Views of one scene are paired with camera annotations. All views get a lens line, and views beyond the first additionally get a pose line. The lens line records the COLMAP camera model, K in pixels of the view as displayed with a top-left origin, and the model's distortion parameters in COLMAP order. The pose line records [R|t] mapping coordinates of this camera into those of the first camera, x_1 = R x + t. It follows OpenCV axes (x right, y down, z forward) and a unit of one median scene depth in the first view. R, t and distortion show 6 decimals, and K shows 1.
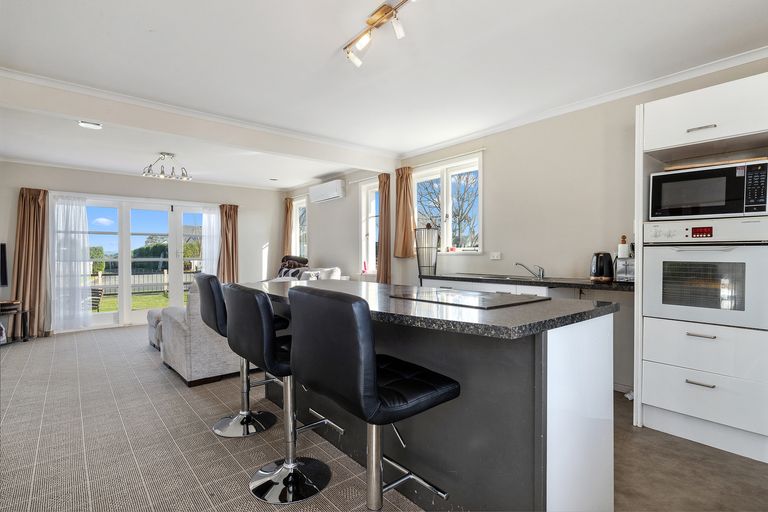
lens RADIAL K [[381.8, 0, 384.8], [0, 381.8, 255.7], [0, 0, 1]] dist [-0.000433, 0.000649]
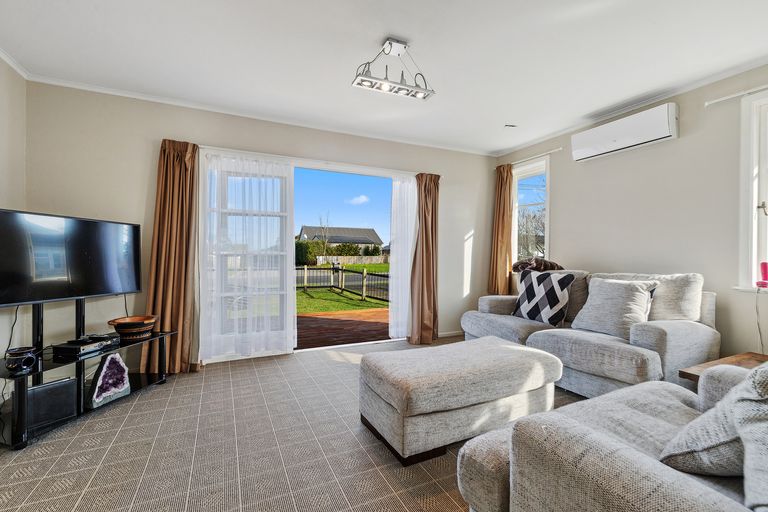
lens RADIAL K [[341.5, 0, 385.1], [0, 341.5, 252.4], [0, 0, 1]] dist [0.003942, 0.000136]
pose [[0.969086, 0.009498, -0.246539, -0.436223], [-0.011160, 0.999923, -0.005348, 0.012136], [0.246470, 0.007935, 0.969118, 0.525002]]
